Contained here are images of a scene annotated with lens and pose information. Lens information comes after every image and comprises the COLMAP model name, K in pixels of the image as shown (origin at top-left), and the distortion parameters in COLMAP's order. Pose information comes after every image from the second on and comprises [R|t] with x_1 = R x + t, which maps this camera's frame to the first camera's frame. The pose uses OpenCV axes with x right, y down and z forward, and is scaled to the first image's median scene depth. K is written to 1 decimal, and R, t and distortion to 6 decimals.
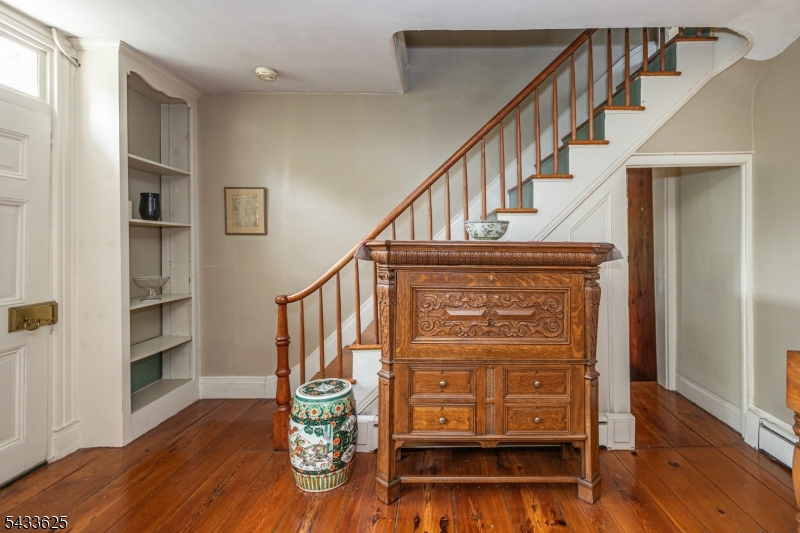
lens RADIAL K [[378.6, 0, 407.7], [0, 378.6, 251.5], [0, 0, 1]] dist [0.000244, -0.000054]
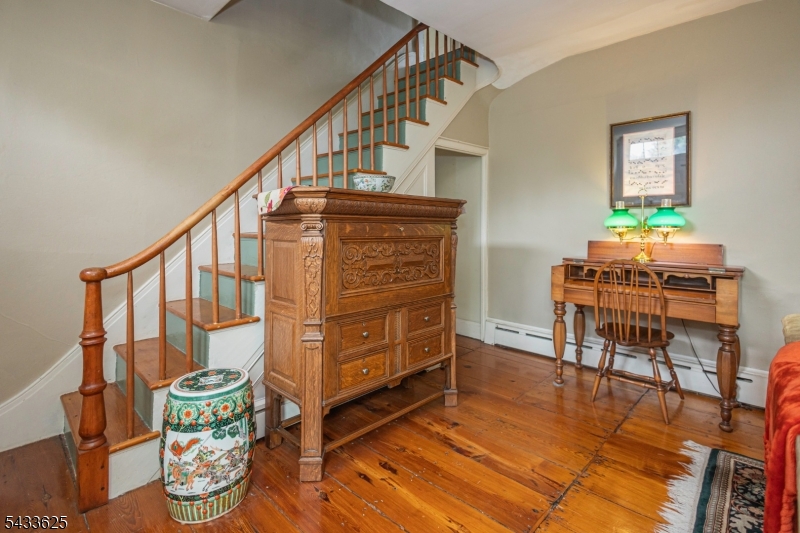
lens RADIAL K [[391.3, 0, 397.1], [0, 391.3, 229.9], [0, 0, 1]] dist [0.000330, -0.000012]
pose [[0.707792, -0.008264, 0.706372, -0.557531], [0.011453, 0.999934, 0.000221, 0.071462], [-0.706328, 0.007934, 0.707841, 0.200815]]
